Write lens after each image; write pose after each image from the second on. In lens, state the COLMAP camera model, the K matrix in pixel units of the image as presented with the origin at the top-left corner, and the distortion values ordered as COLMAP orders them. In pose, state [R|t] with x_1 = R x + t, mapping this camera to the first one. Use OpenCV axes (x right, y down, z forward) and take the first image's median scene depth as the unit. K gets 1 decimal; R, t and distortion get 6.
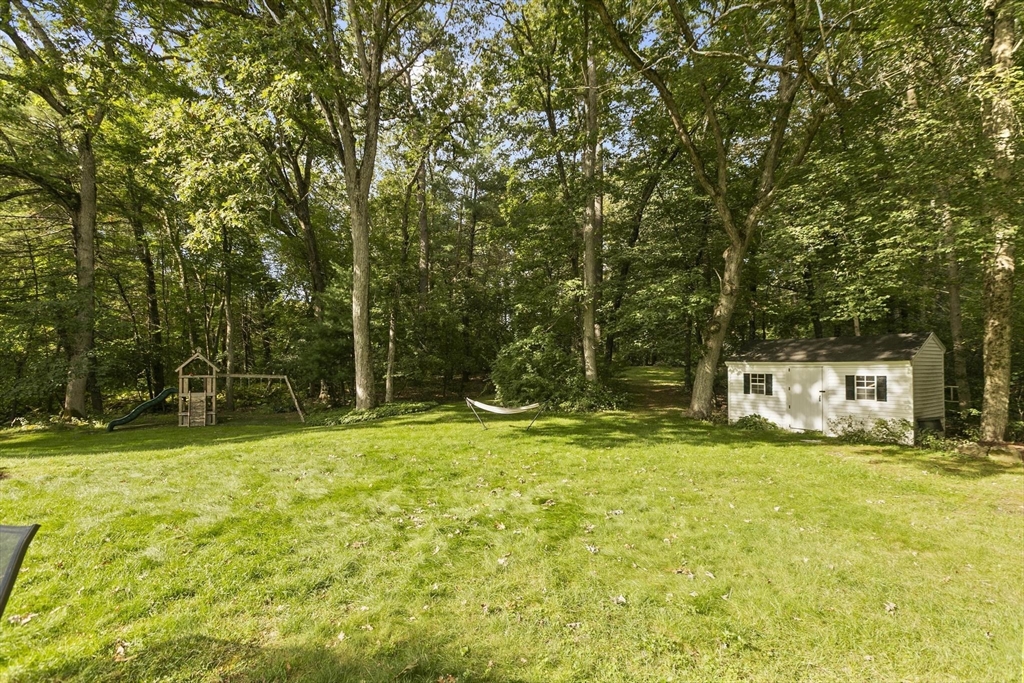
lens RADIAL K [[468.0, 0, 516.0], [0, 468.0, 349.6], [0, 0, 1]] dist [0.004734, -0.000461]
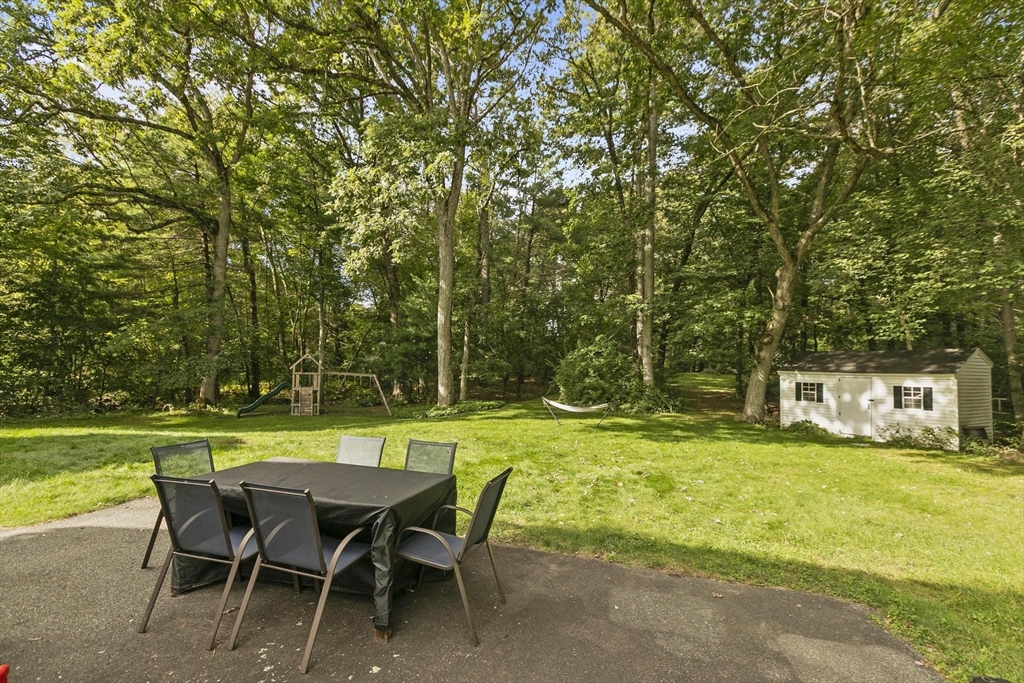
lens RADIAL K [[468.0, 0, 506.9], [0, 468.0, 338.1], [0, 0, 1]] dist [0.004734, -0.000461]
pose [[0.995209, 0.015169, -0.096584, -0.081683], [-0.018092, 0.999402, -0.029458, -0.007590], [0.096080, 0.031065, 0.994889, -0.160363]]
